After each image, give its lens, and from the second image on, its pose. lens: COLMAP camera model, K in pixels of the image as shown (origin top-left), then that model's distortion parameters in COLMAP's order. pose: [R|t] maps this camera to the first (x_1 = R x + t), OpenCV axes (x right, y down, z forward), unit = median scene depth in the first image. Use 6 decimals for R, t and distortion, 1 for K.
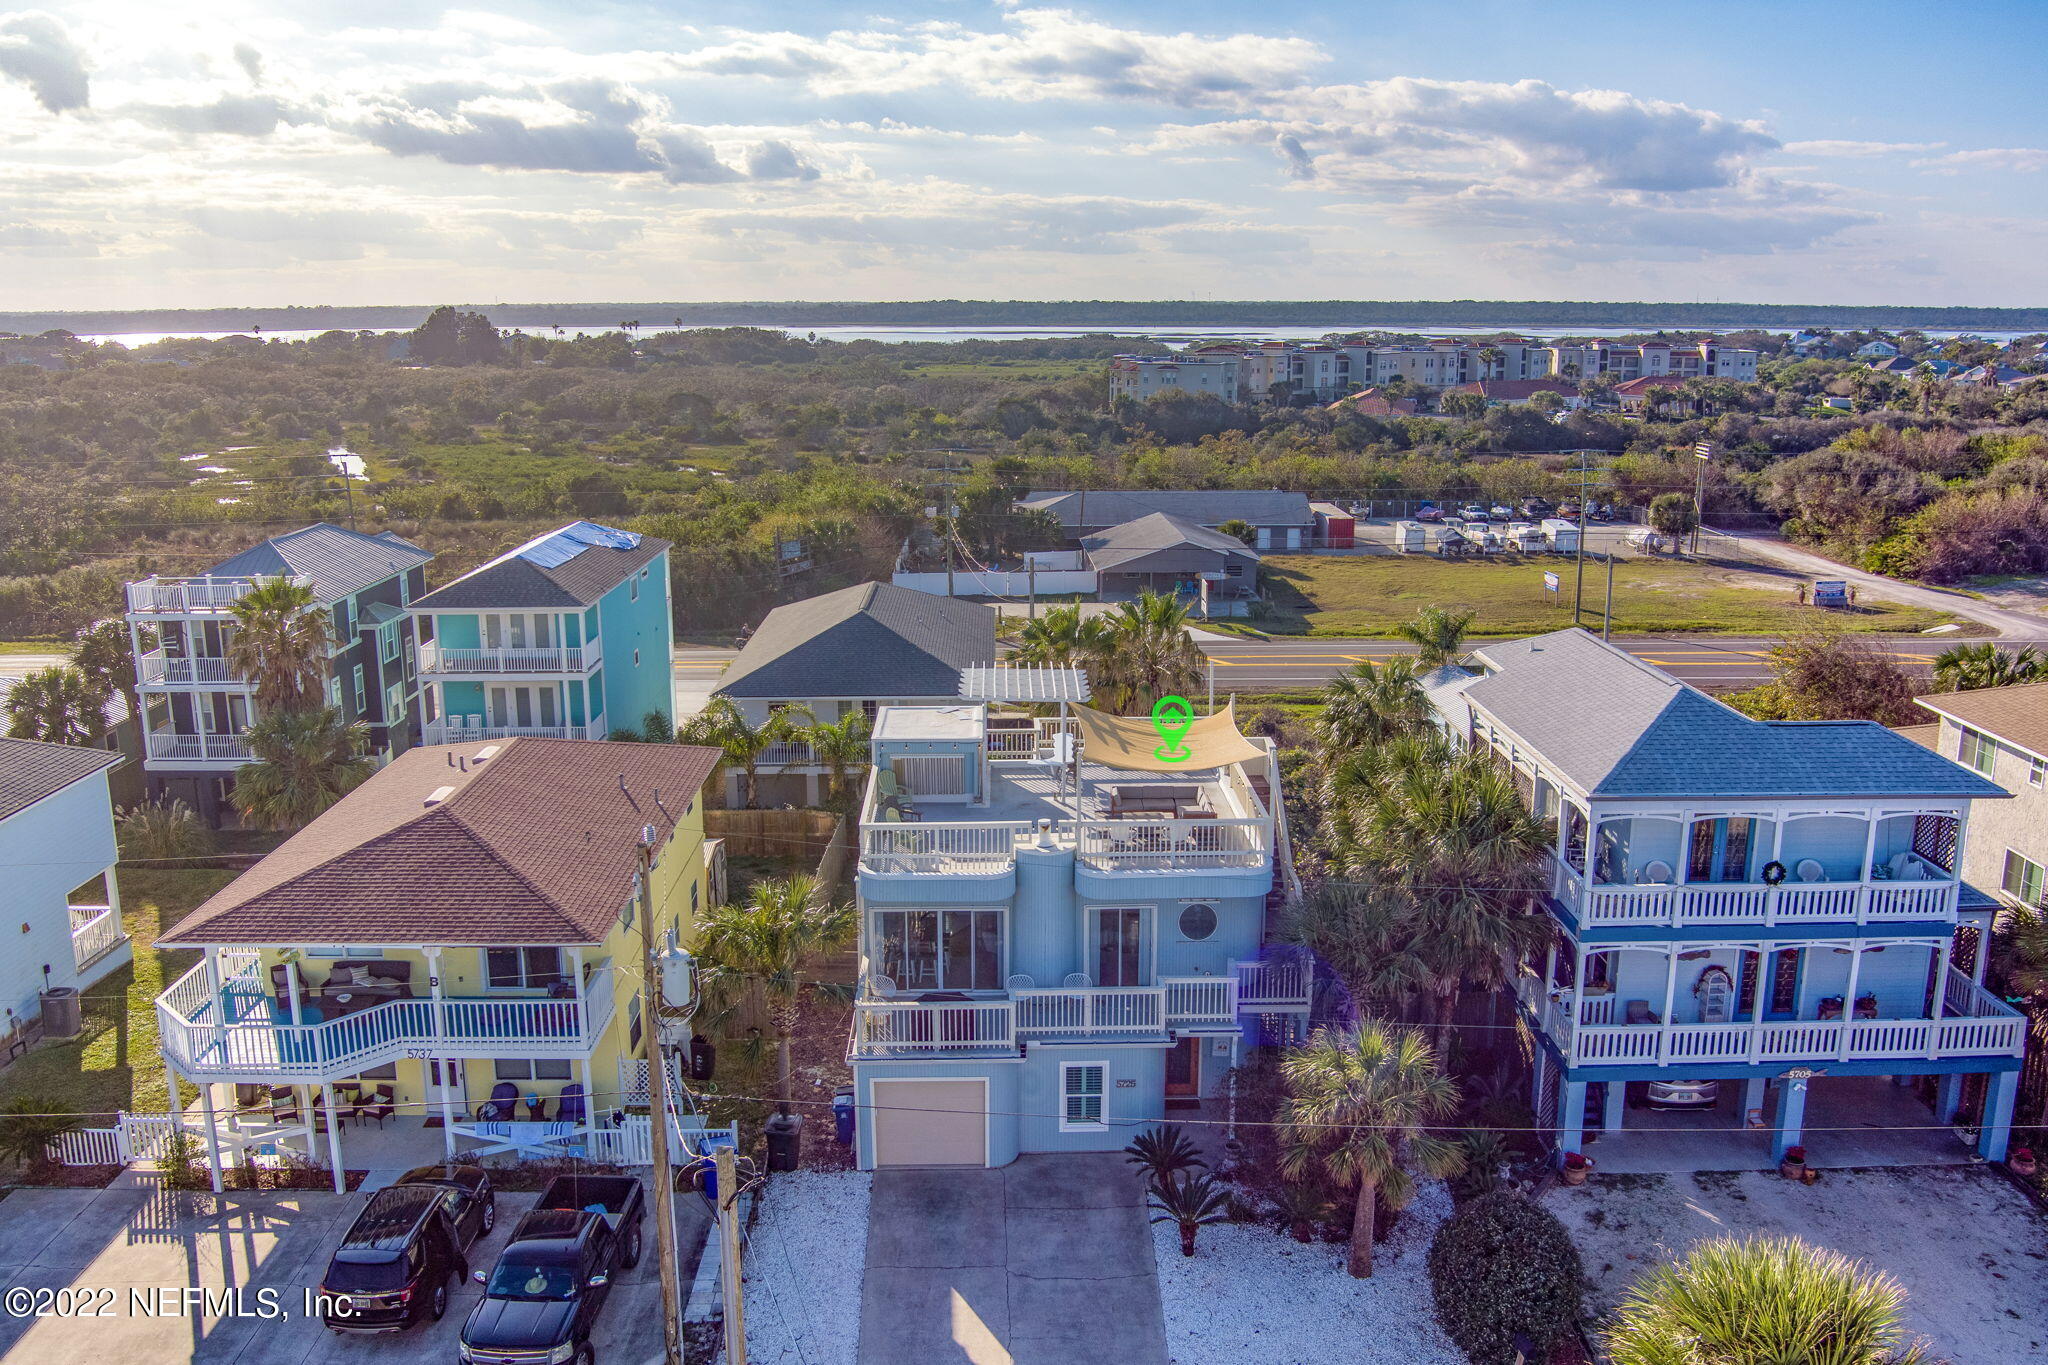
lens RADIAL K [[1608.4, 0, 1024.0], [0, 1608.4, 682.5], [0, 0, 1]] dist [-0.072771, 0.002328]
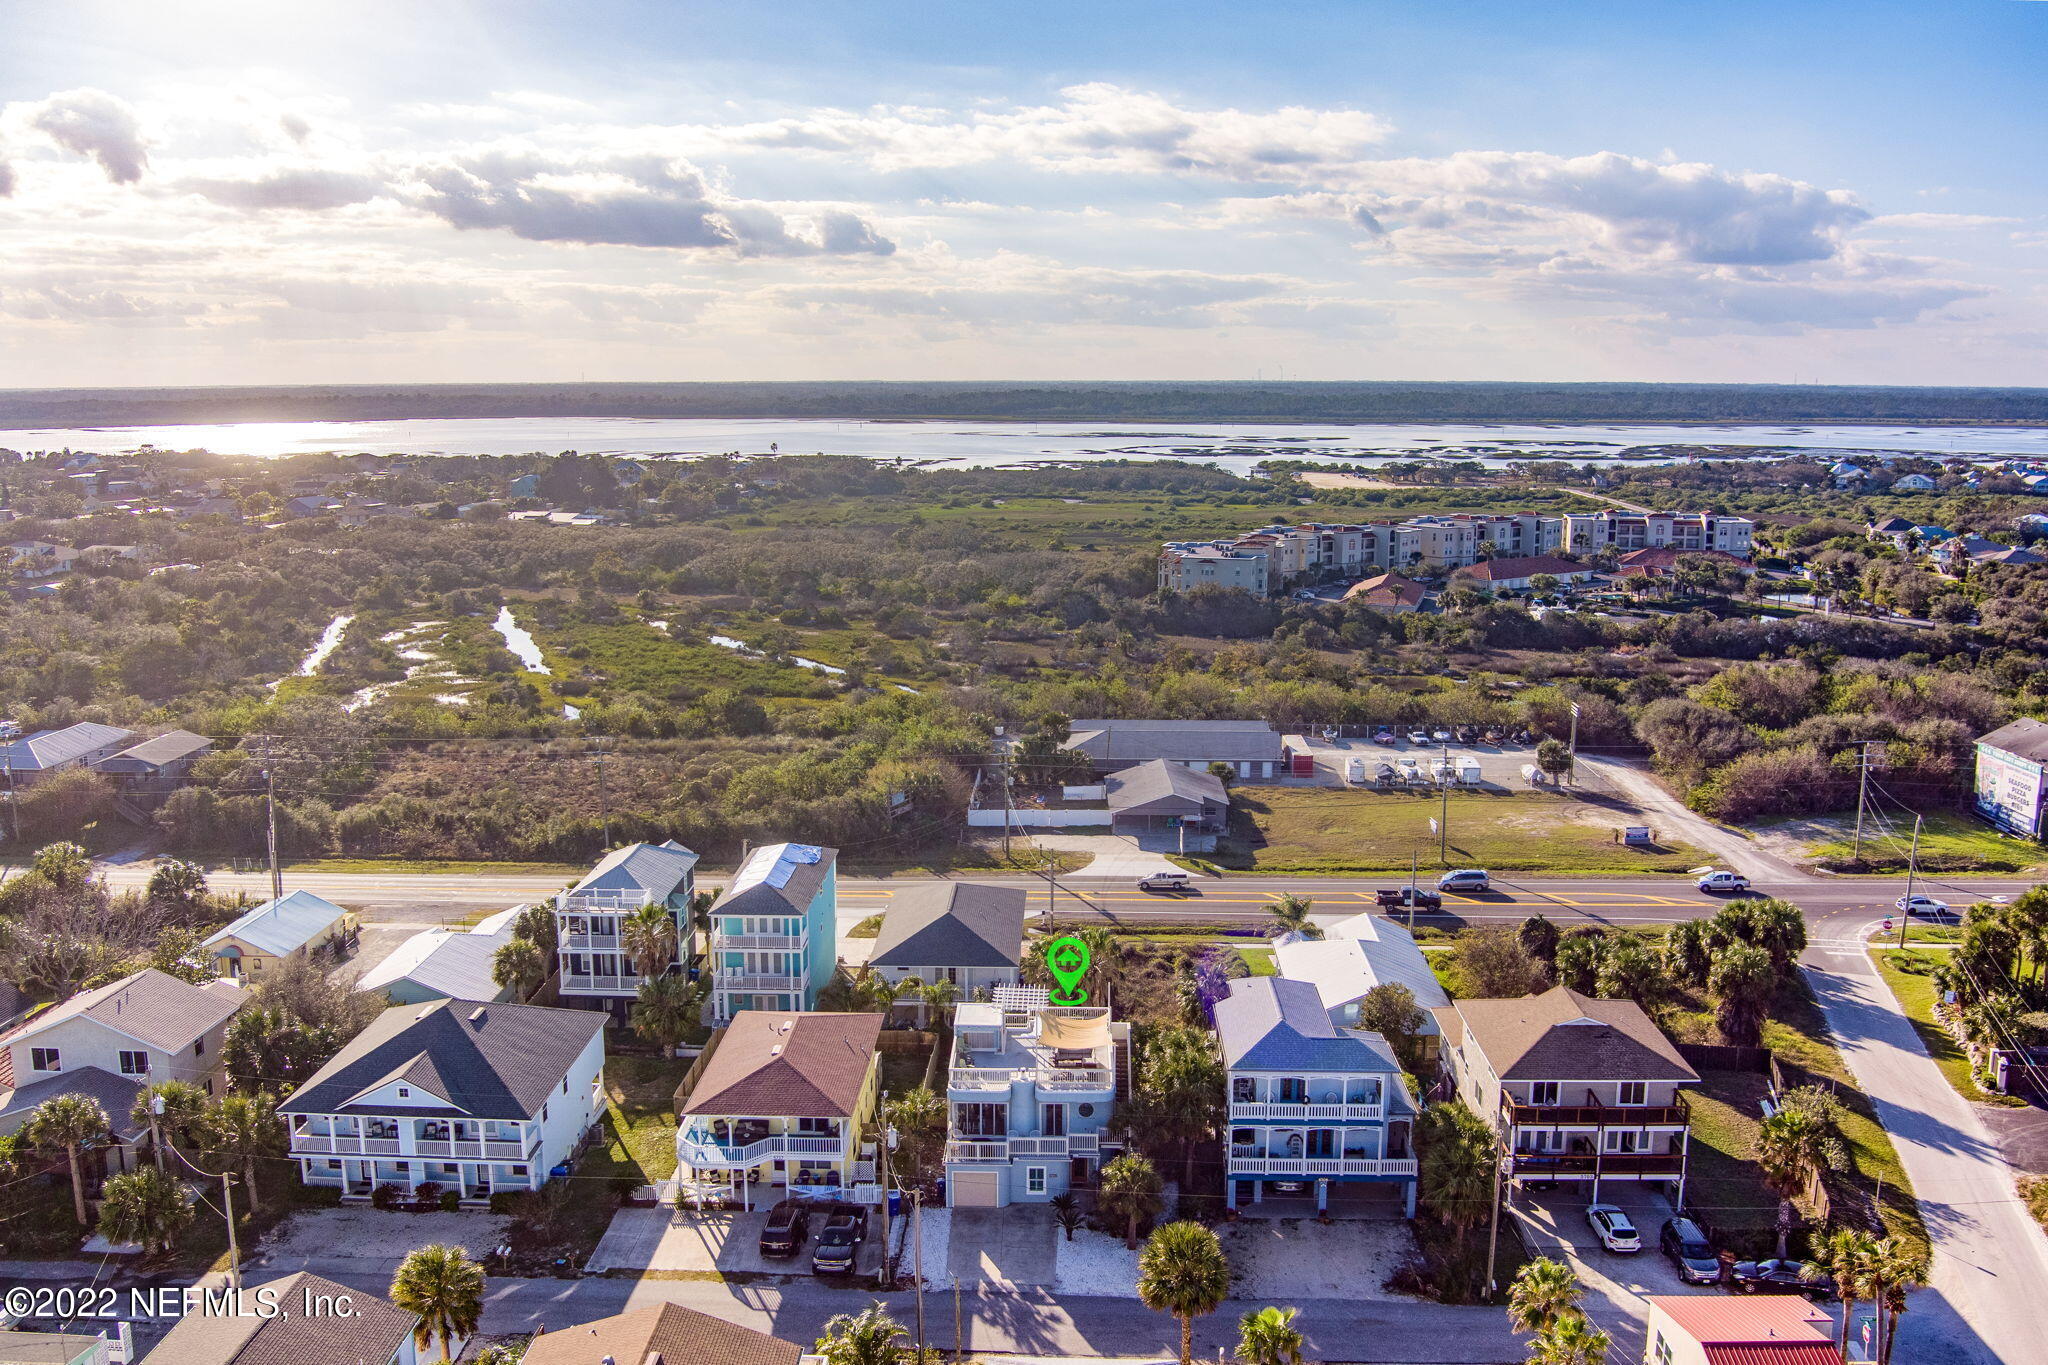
lens RADIAL K [[1673.2, 0, 1024.0], [0, 1673.2, 682.5], [0, 0, 1]] dist [-0.071375, -0.005779]
pose [[0.998652, 0.009772, -0.050979, 0.137916], [-0.011892, 0.999070, -0.041435, -0.398694], [0.050527, 0.041986, 0.997840, -1.578928]]
